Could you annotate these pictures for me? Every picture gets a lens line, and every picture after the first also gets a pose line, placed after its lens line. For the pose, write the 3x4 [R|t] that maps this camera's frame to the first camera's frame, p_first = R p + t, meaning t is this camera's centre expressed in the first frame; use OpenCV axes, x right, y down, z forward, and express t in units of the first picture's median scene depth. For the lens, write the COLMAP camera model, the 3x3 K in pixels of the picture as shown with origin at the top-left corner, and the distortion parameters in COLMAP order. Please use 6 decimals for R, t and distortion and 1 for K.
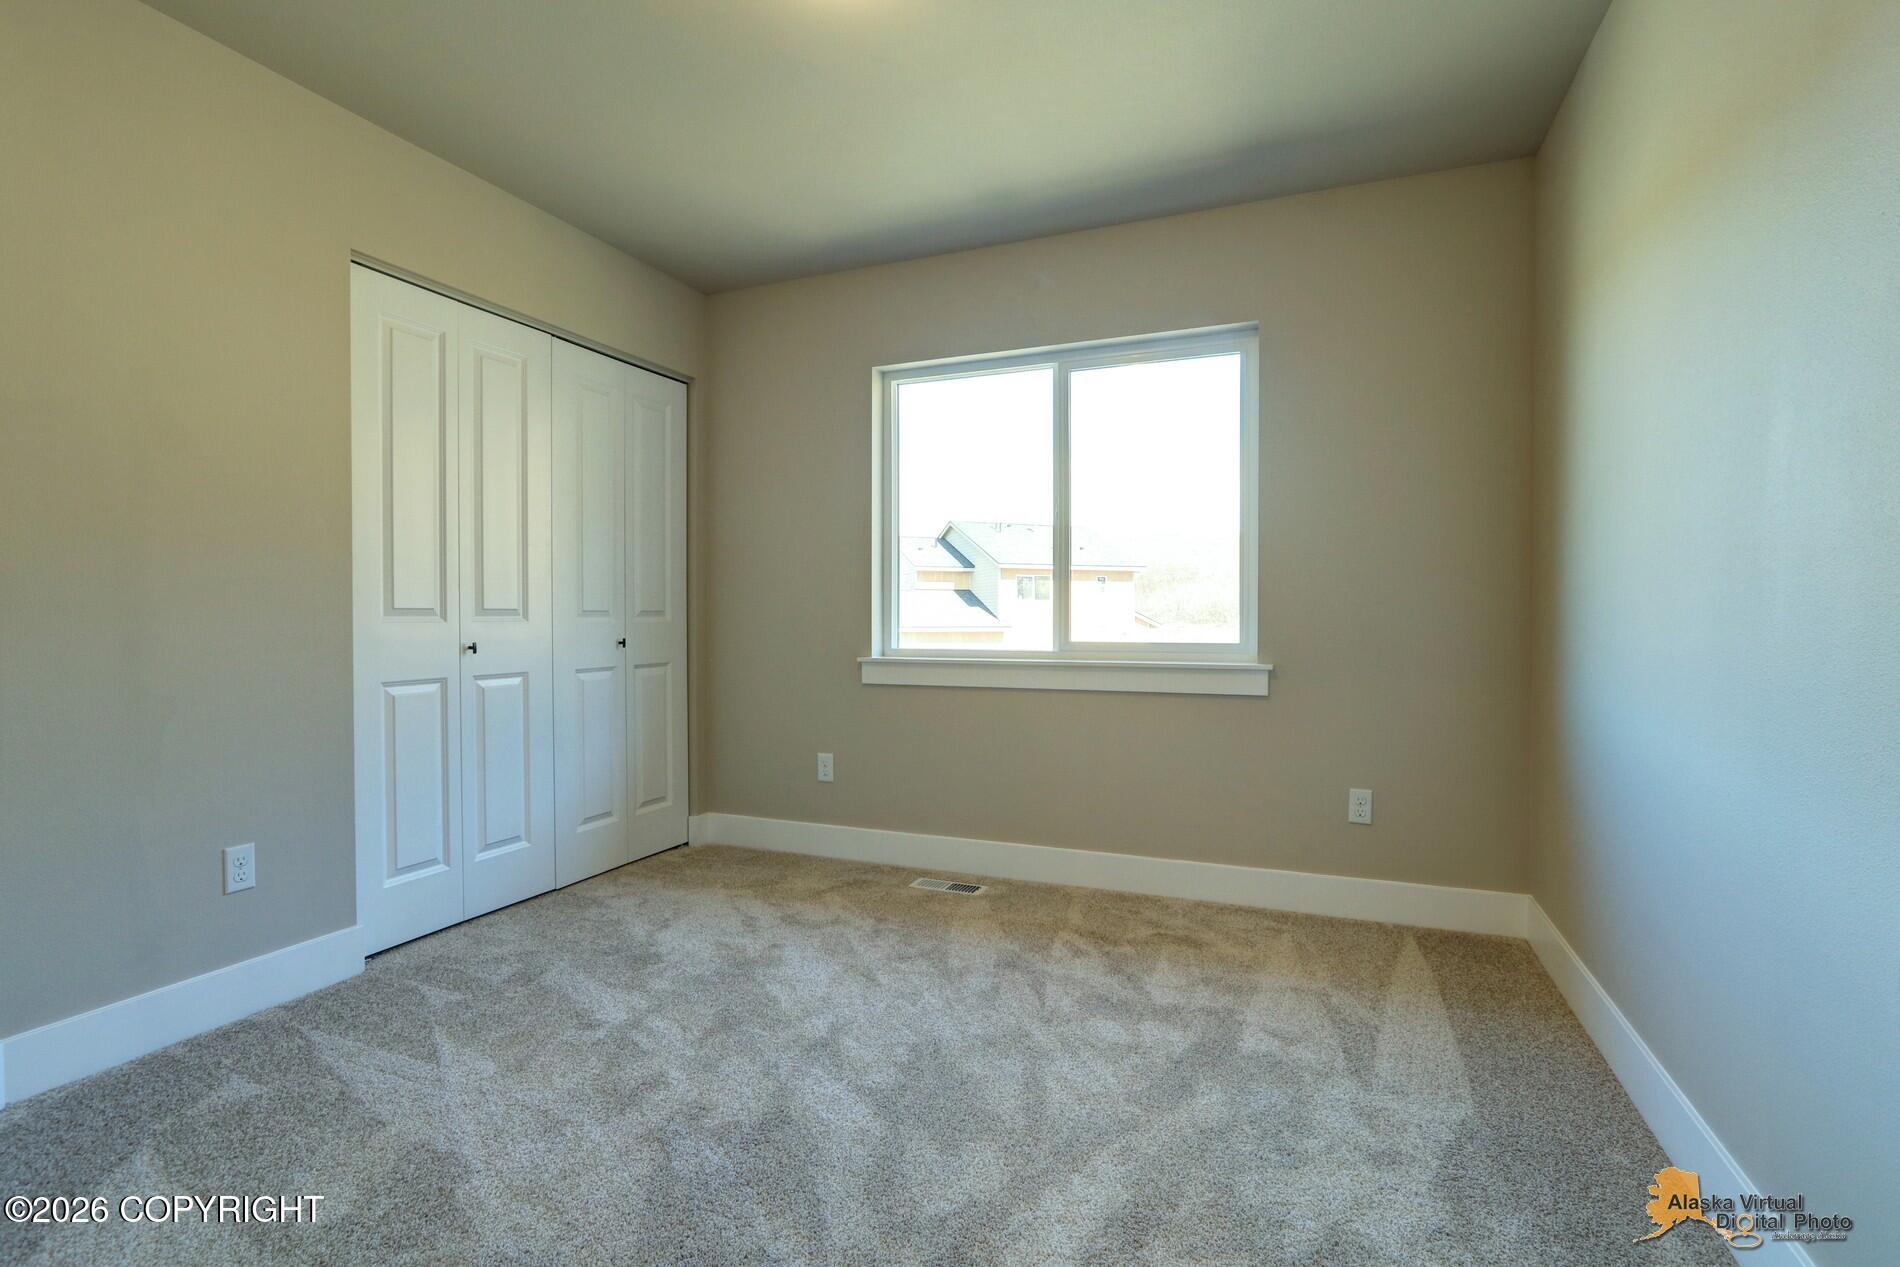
lens RADIAL K [[892.9, 0, 917.8], [0, 892.9, 628.7], [0, 0, 1]] dist [-0.016940, 0.003084]
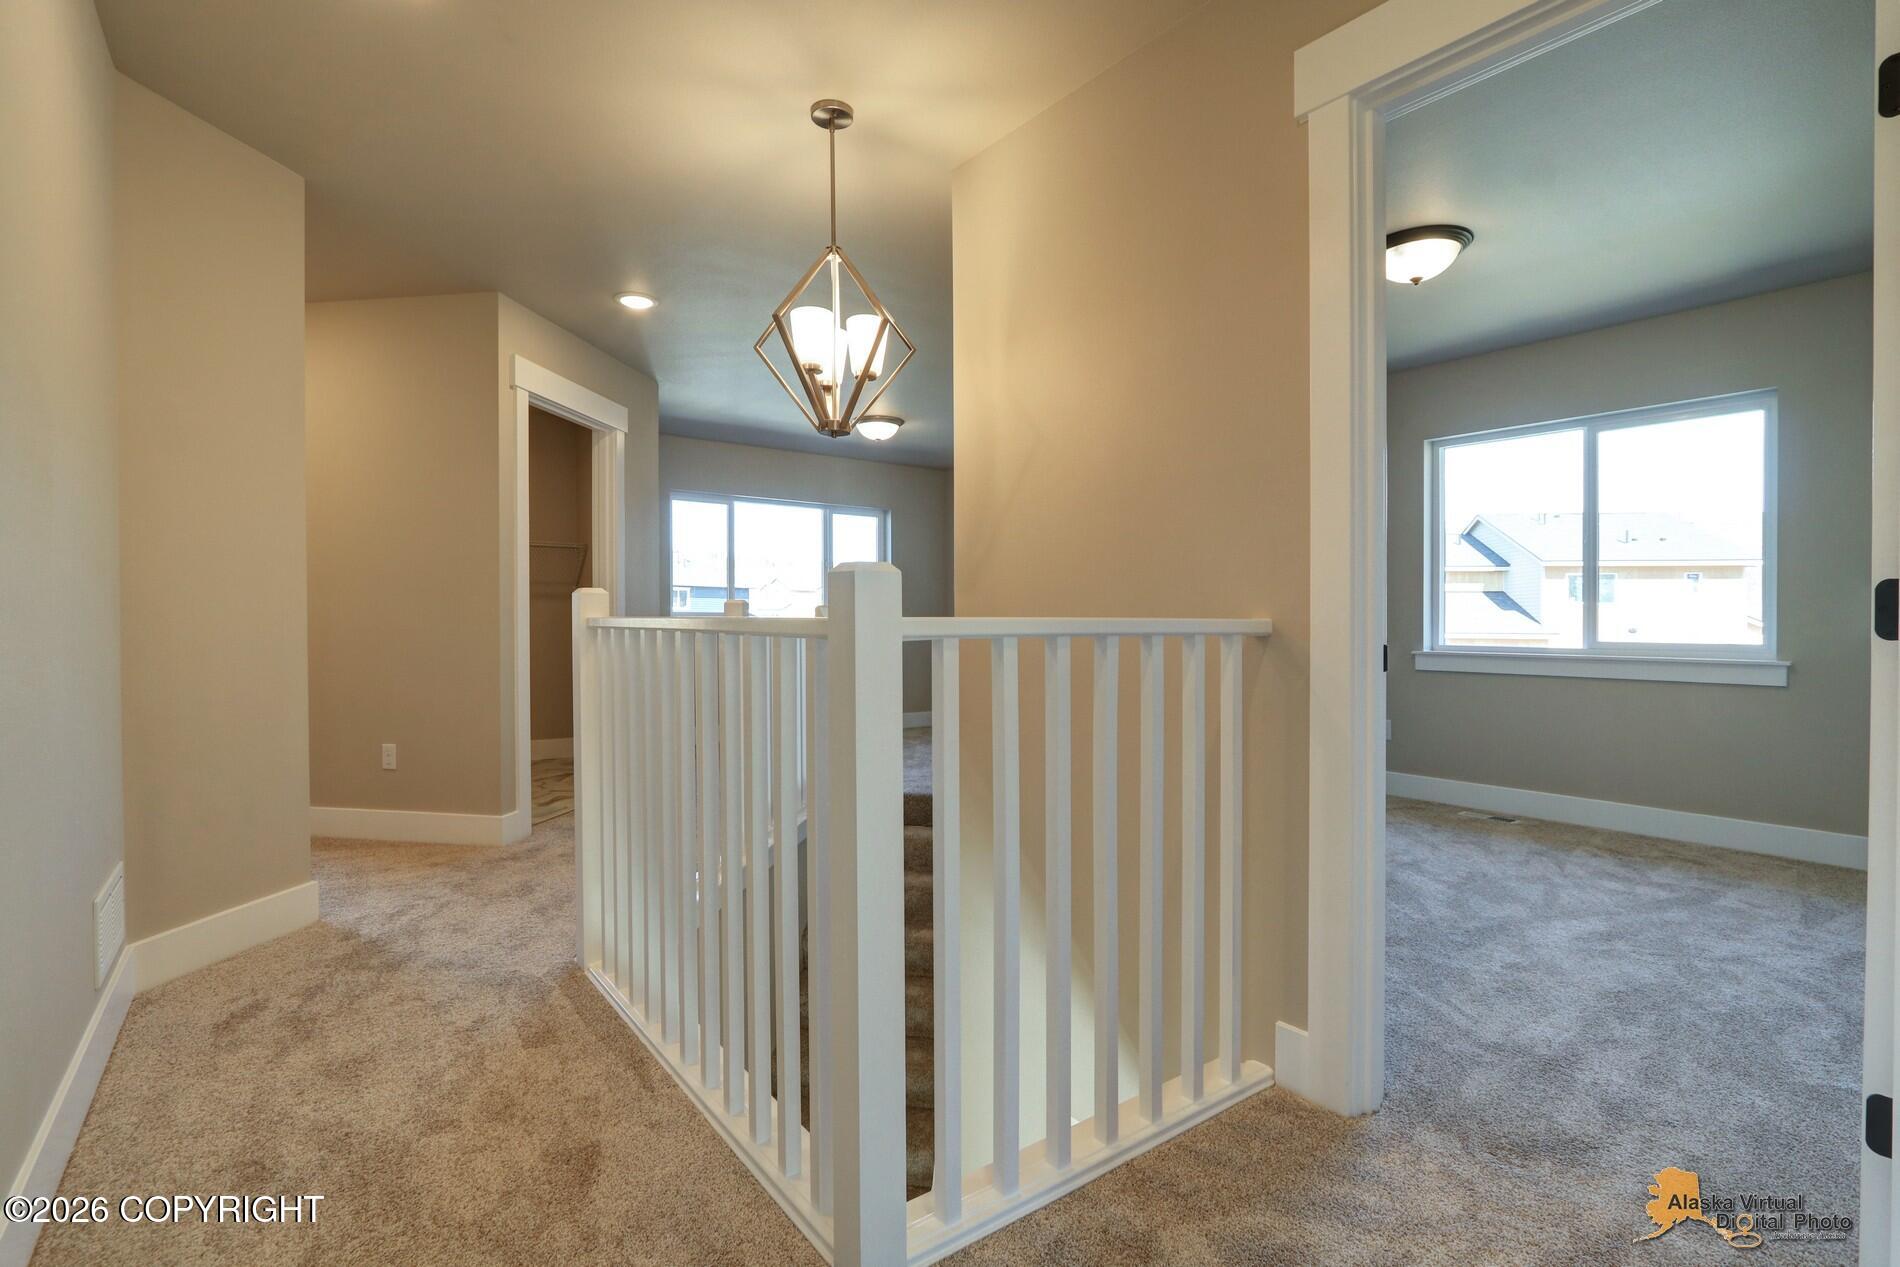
lens RADIAL K [[892.9, 0, 945.4], [0, 892.9, 615.2], [0, 0, 1]] dist [-0.016940, 0.003084]
pose [[0.876169, 0.002159, -0.481999, -0.069845], [-0.011357, 0.999805, -0.016166, 0.014626], [0.481870, 0.019638, 0.876023, -1.035589]]
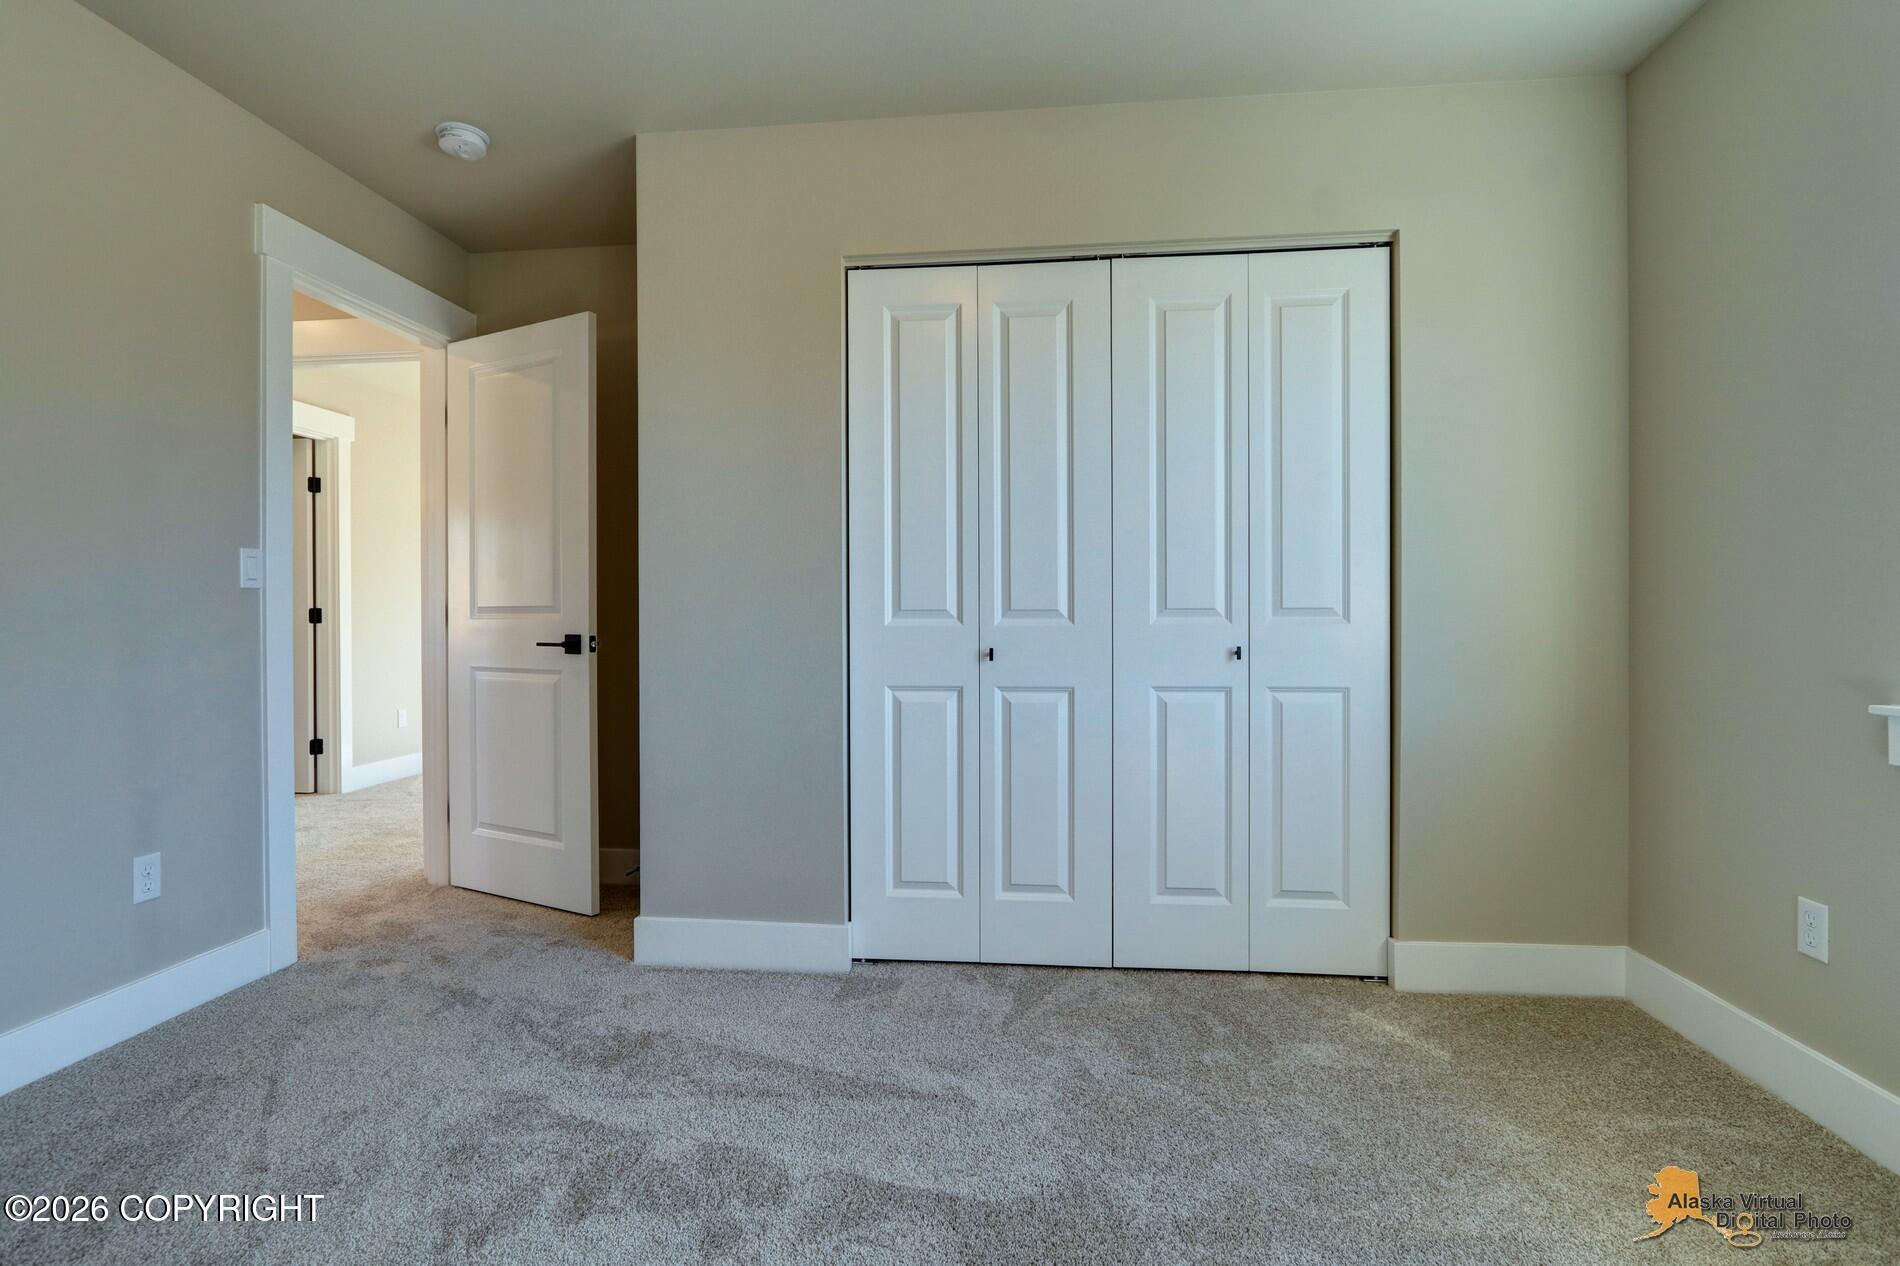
lens RADIAL K [[892.9, 0, 950.9], [0, 892.9, 624.5], [0, 0, 1]] dist [-0.016940, 0.003084]
pose [[0.322618, 0.004836, -0.946517, 0.189587], [-0.007896, 0.999966, 0.002417, -0.006013], [0.946496, 0.006694, 0.322645, 0.400422]]
